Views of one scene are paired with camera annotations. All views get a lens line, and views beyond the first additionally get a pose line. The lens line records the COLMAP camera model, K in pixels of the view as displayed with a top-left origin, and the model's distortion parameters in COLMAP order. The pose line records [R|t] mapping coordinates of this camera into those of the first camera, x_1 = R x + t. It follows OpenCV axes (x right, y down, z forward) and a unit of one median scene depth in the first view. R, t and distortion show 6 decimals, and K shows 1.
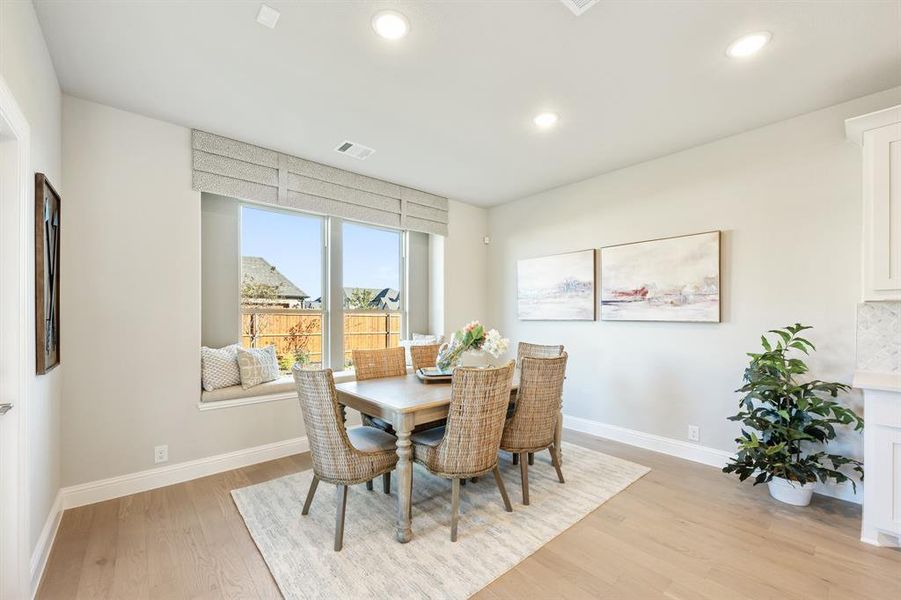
lens RADIAL K [[361.2, 0, 449.8], [0, 361.2, 318.6], [0, 0, 1]] dist [-0.001879, 0.001018]
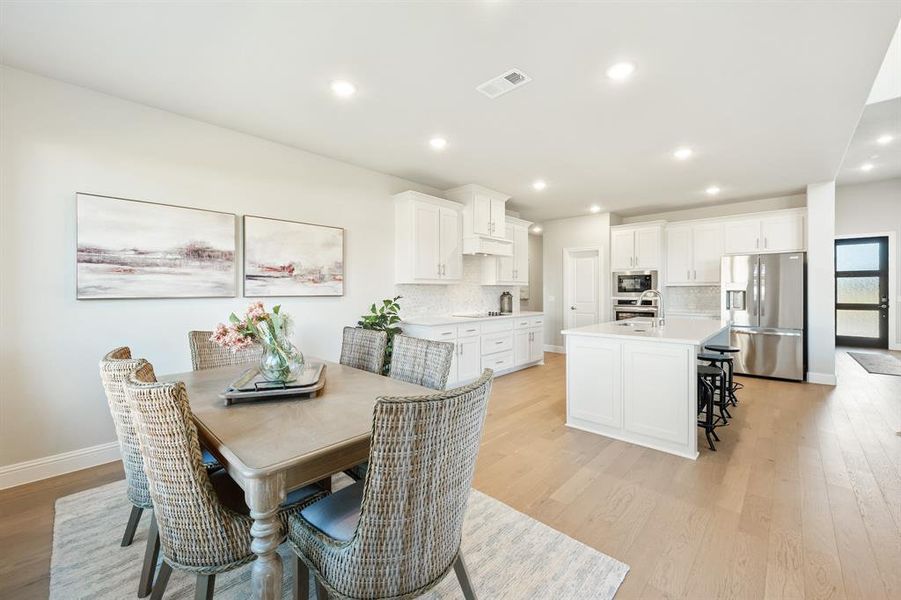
lens RADIAL K [[361.2, 0, 462.5], [0, 361.2, 288.3], [0, 0, 1]] dist [-0.001879, 0.001018]
pose [[-0.127694, 0.003046, 0.991809, -0.651611], [0.007423, 0.999970, -0.002115, -0.012550], [-0.991786, 0.007092, -0.127712, 0.723161]]
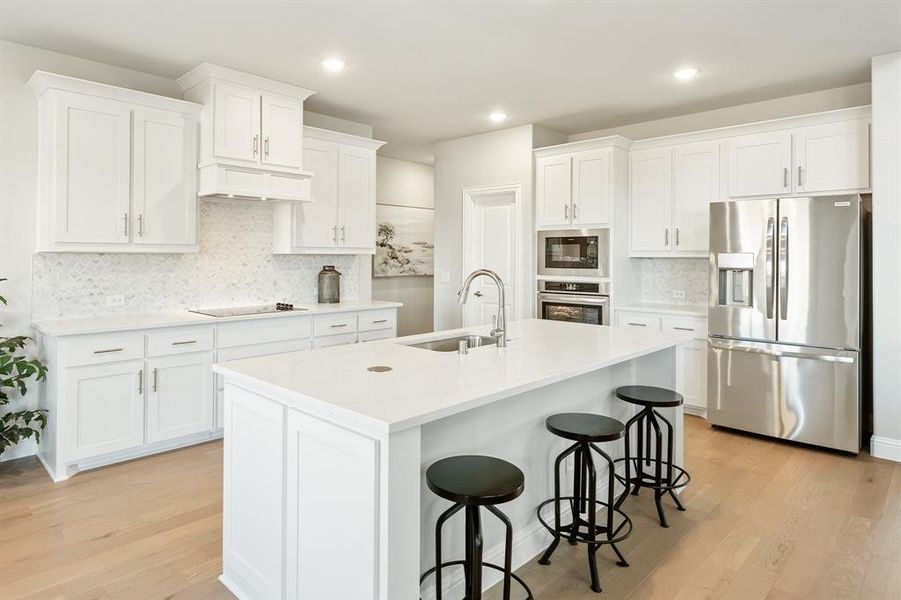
lens RADIAL K [[528.6, 0, 421.7], [0, 528.6, 247.0], [0, 0, 1]] dist [-0.000759, -0.000032]
pose [[-0.076071, 0.012816, 0.997020, -0.326864], [-0.000277, 0.999917, -0.012874, -0.033157], [-0.997102, -0.001256, -0.076062, 0.035958]]
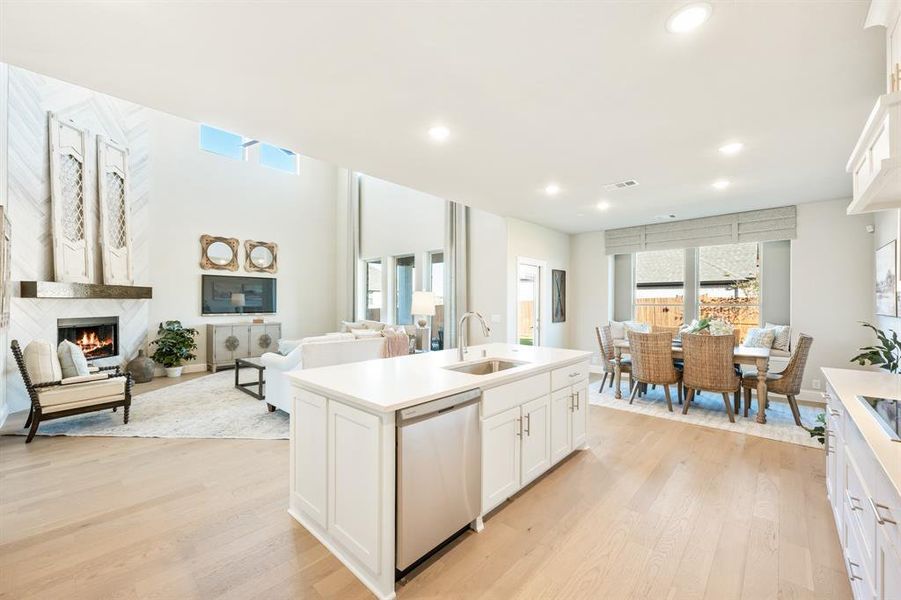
lens RADIAL K [[361.2, 0, 450.3], [0, 361.2, 302.9], [0, 0, 1]] dist [-0.001879, 0.001018]
pose [[0.100203, -0.000874, -0.994967, 1.510289], [-0.007288, 0.999972, -0.001613, -0.026295], [0.994940, 0.007413, 0.100194, -0.293435]]
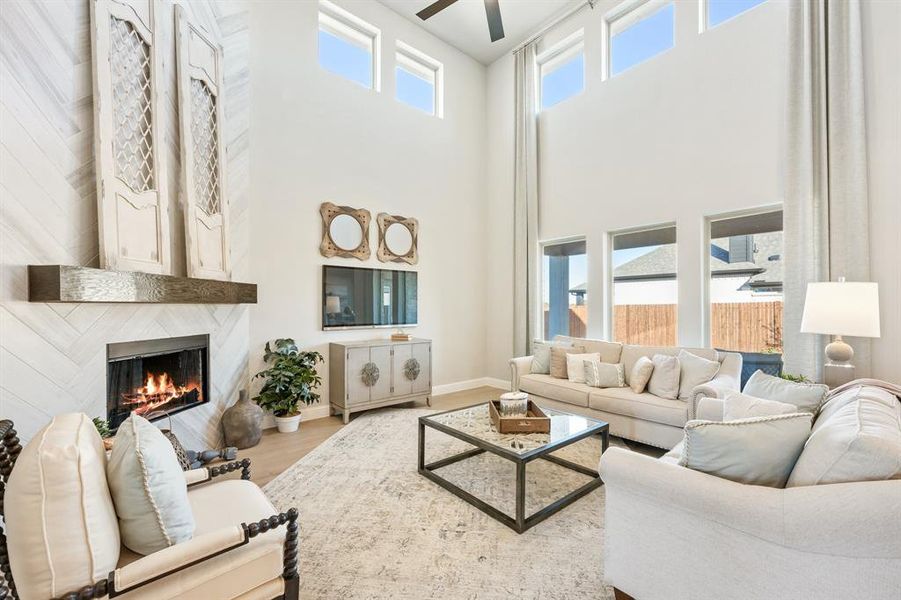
lens RADIAL K [[361.2, 0, 448.1], [0, 361.2, 306.7], [0, 0, 1]] dist [-0.001879, 0.001018]
pose [[-0.012950, -0.002186, -0.999914, 0.490338], [-0.001994, 0.999996, -0.002161, -0.028801], [0.999914, 0.001966, -0.012955, -1.134349]]
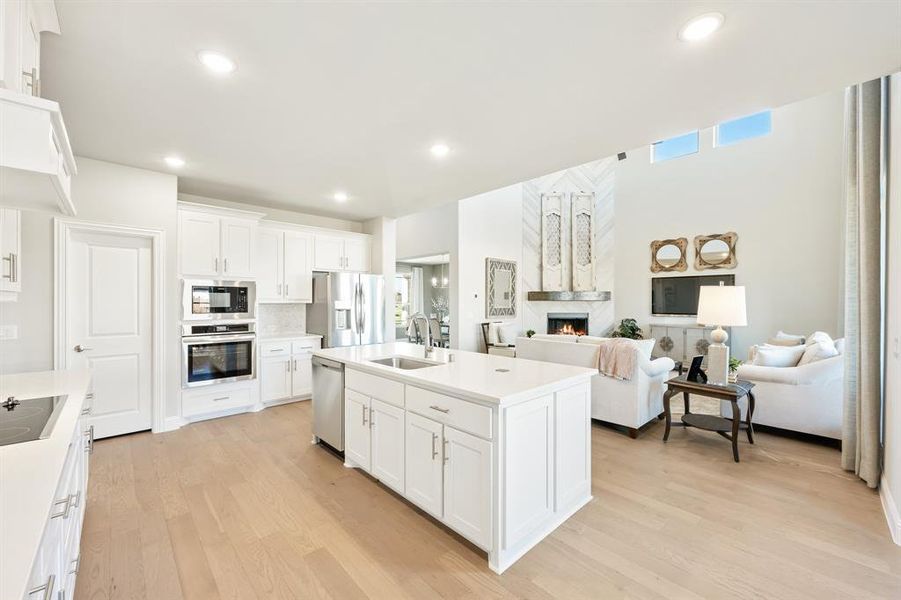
lens RADIAL K [[361.2, 0, 445.7], [0, 361.2, 300.7], [0, 0, 1]] dist [-0.001879, 0.001018]
pose [[-0.999730, -0.003504, -0.022966, 0.533679], [-0.003553, 0.999991, 0.002128, -0.040108], [0.022958, 0.002209, -0.999734, 0.865274]]
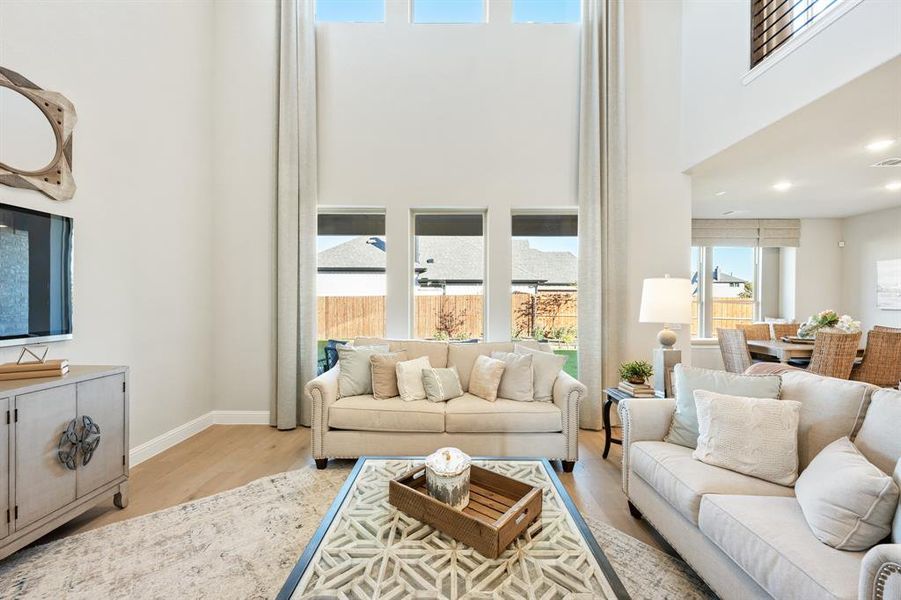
lens RADIAL K [[361.2, 0, 451.0], [0, 361.2, 301.8], [0, 0, 1]] dist [-0.001879, 0.001018]
pose [[0.747241, 0.006784, -0.664519, -0.124337], [-0.005408, 0.999977, 0.004128, -0.026688], [0.664532, 0.000509, 0.747260, -1.352154]]
